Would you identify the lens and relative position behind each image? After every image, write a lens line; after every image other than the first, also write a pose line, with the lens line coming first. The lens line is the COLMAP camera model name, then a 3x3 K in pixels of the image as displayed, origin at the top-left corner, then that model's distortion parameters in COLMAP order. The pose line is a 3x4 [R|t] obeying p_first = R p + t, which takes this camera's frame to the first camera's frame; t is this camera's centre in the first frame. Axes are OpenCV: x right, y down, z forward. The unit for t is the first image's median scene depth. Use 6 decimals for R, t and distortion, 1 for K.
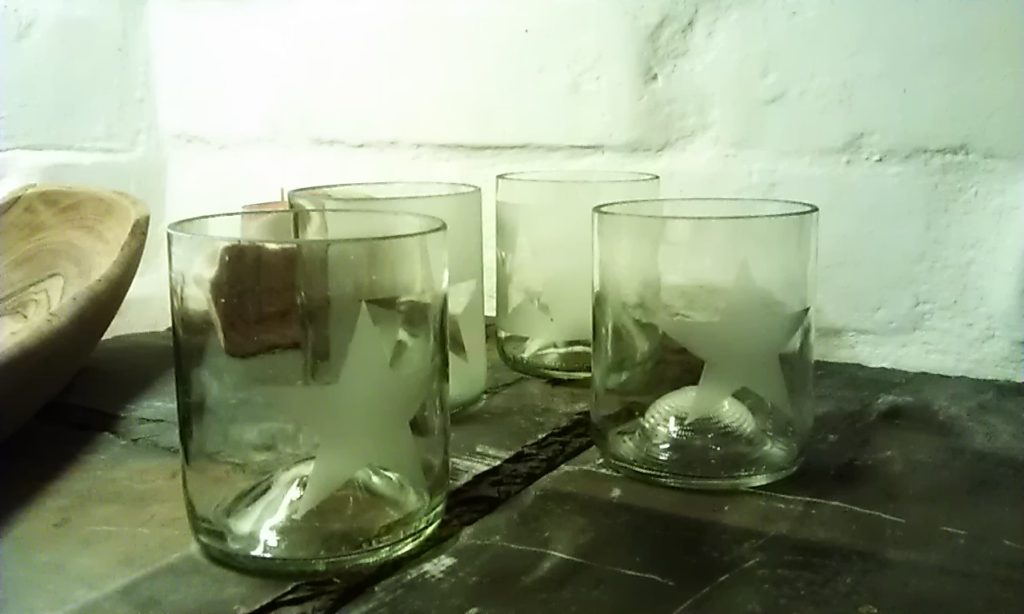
lens RADIAL K [[999.3, 0, 512.0], [0, 999.3, 307.0], [0, 0, 1]] dist [0.129314, -0.378114]
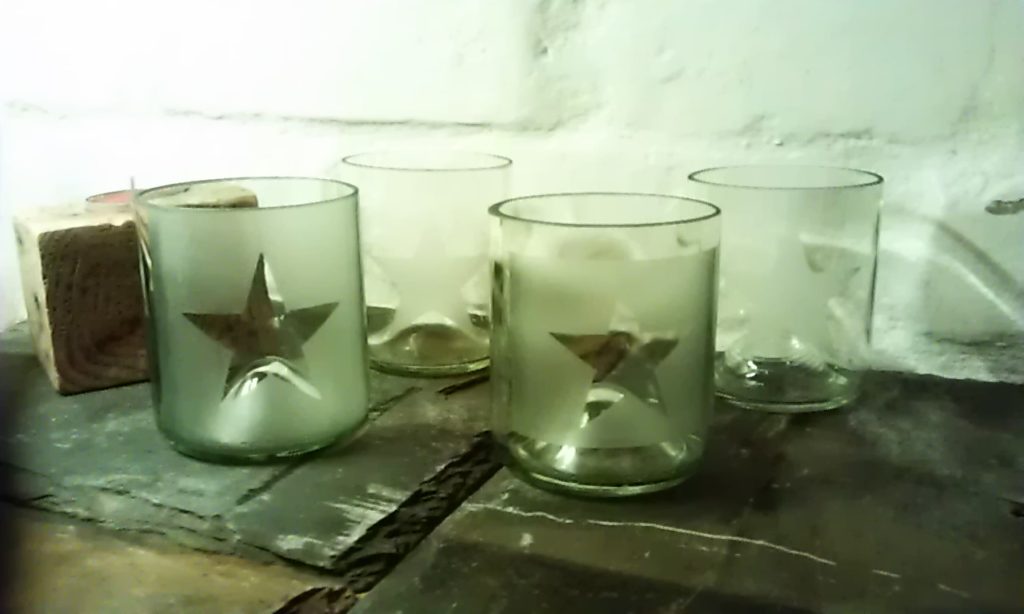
lens RADIAL K [[999.3, 0, 512.0], [0, 999.3, 307.0], [0, 0, 1]] dist [0.129314, -0.378114]
pose [[0.991764, -0.028645, 0.124832, -0.015744], [0.020764, 0.997735, 0.063982, -0.077202], [-0.126382, -0.060863, 0.990113, 0.103789]]
